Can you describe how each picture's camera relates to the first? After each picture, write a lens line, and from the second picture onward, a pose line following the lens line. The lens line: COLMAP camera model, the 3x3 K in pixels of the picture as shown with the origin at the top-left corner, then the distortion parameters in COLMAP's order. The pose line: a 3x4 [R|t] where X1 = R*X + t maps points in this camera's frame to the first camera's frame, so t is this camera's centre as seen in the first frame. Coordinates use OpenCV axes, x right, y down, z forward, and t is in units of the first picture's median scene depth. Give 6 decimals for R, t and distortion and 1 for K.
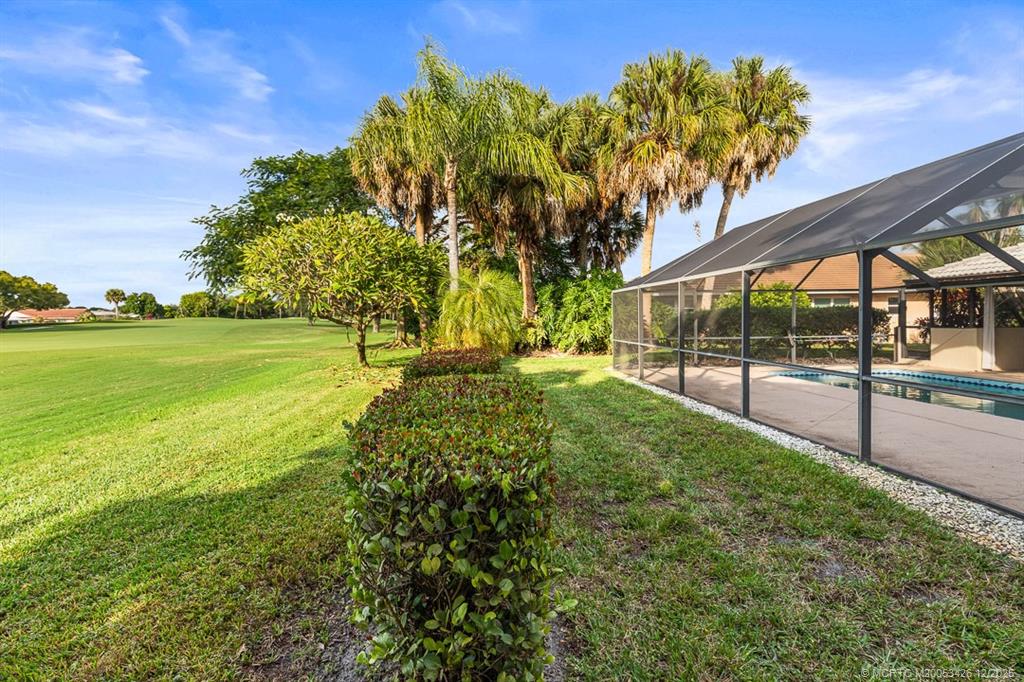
lens RADIAL K [[507.2, 0, 515.8], [0, 507.2, 326.7], [0, 0, 1]] dist [-0.003497, -0.000515]
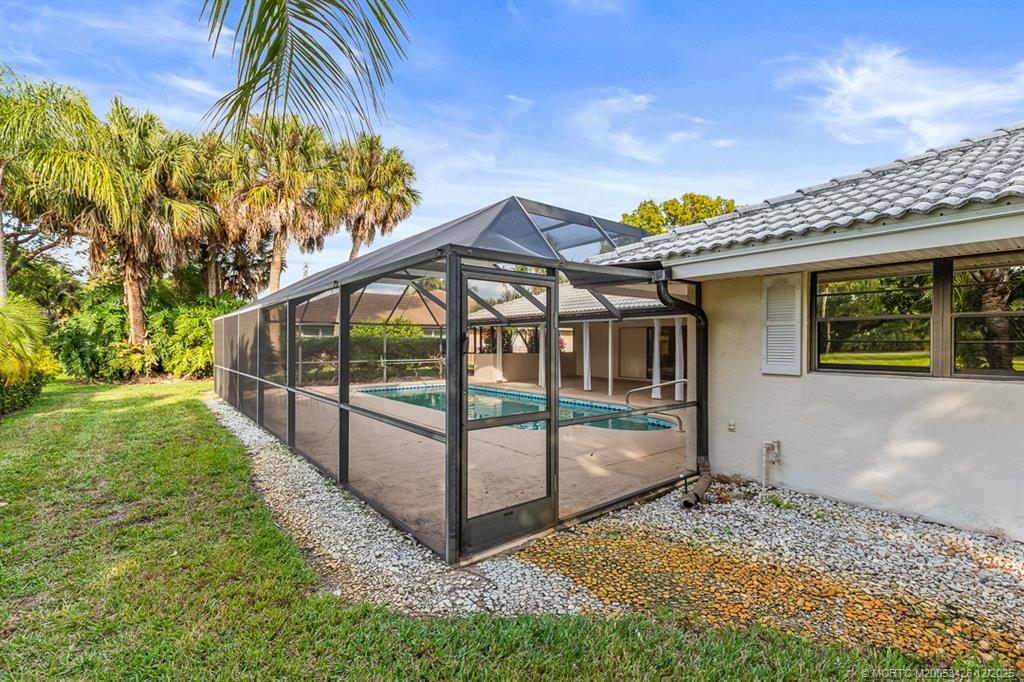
lens RADIAL K [[461.8, 0, 512.0], [0, 461.8, 341.0], [0, 0, 1]] dist [0.001354, 0.000167]
pose [[0.833597, 0.014056, 0.552194, 0.197176], [-0.000033, 0.999677, -0.025396, 0.000061], [-0.552373, 0.021152, 0.833329, -0.176639]]
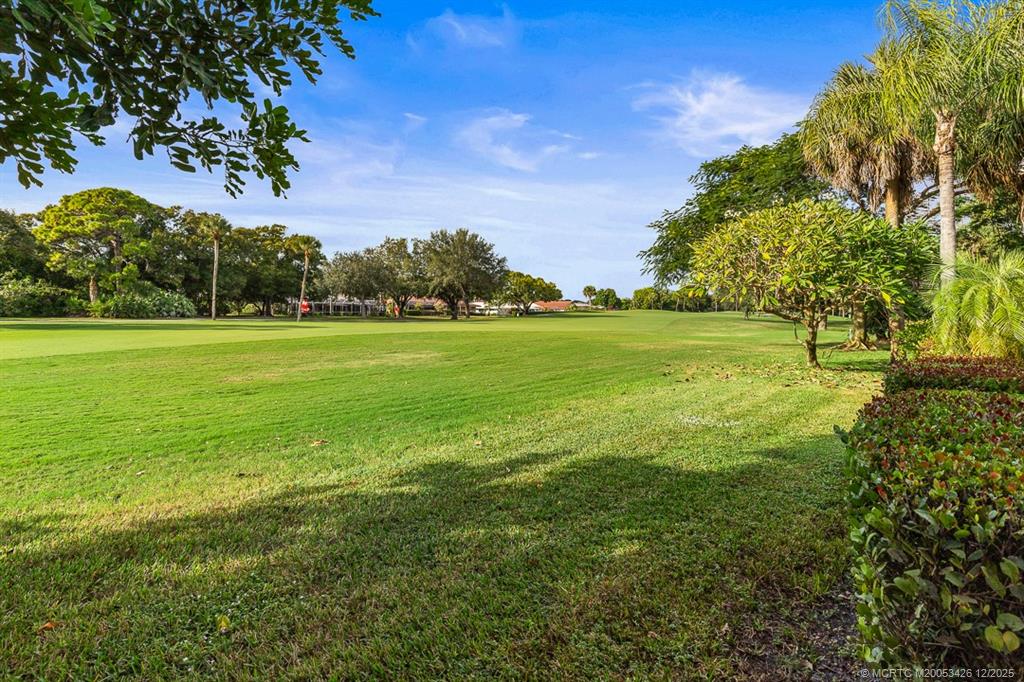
lens RADIAL K [[499.4, 0, 510.8], [0, 499.4, 300.8], [0, 0, 1]] dist [0.001178, -0.000407]
pose [[0.680507, 0.006311, -0.732714, -0.017340], [-0.035081, 0.999097, -0.023976, 0.000651], [0.731901, 0.042020, 0.680114, -0.010721]]
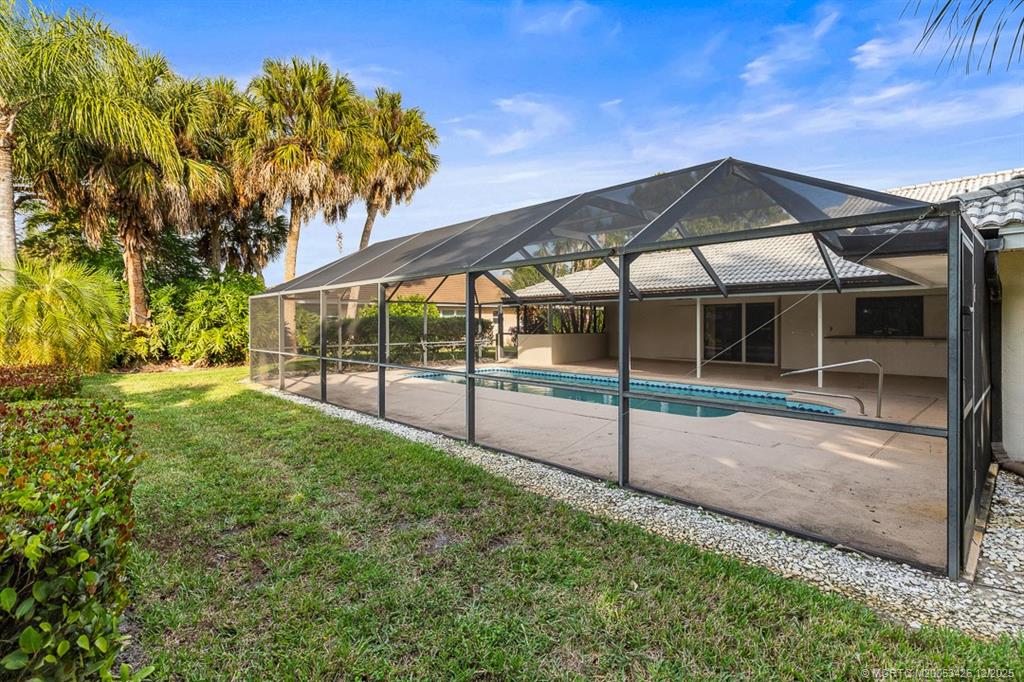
lens RADIAL K [[490.3, 0, 514.1], [0, 490.3, 325.3], [0, 0, 1]] dist [-0.003466, -0.000491]
pose [[0.781964, 0.005342, 0.623300, 0.011692], [0.006241, 0.999846, -0.016398, -0.000236], [-0.623292, 0.016712, 0.781811, -0.000281]]
